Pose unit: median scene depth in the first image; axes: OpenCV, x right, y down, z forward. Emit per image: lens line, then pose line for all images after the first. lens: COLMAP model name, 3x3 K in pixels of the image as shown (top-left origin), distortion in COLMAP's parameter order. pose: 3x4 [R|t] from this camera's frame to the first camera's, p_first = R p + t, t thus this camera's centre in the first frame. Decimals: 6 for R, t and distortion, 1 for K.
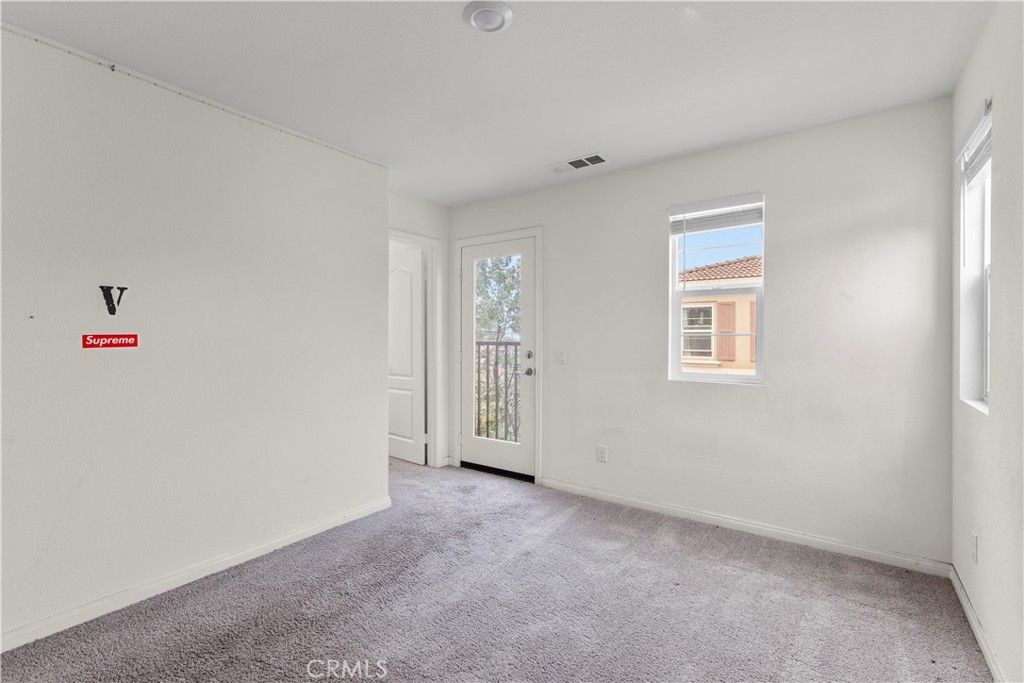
lens RADIAL K [[462.6, 0, 512.0], [0, 462.6, 341.5], [0, 0, 1]] dist [0.001449, -0.000585]
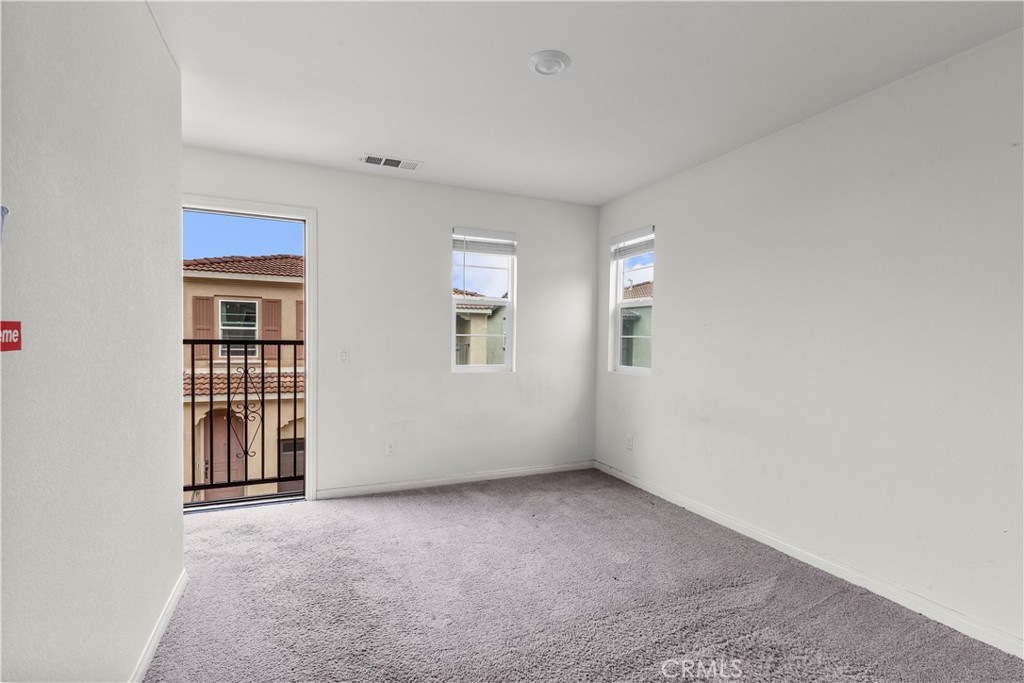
lens RADIAL K [[476.2, 0, 512.0], [0, 476.2, 341.5], [0, 0, 1]] dist [0.000492, 0.000114]
pose [[0.502139, -0.002452, 0.864784, -0.671247], [-0.000885, 0.999994, 0.003349, 0.001043], [-0.864787, -0.002447, 0.502134, 0.257026]]
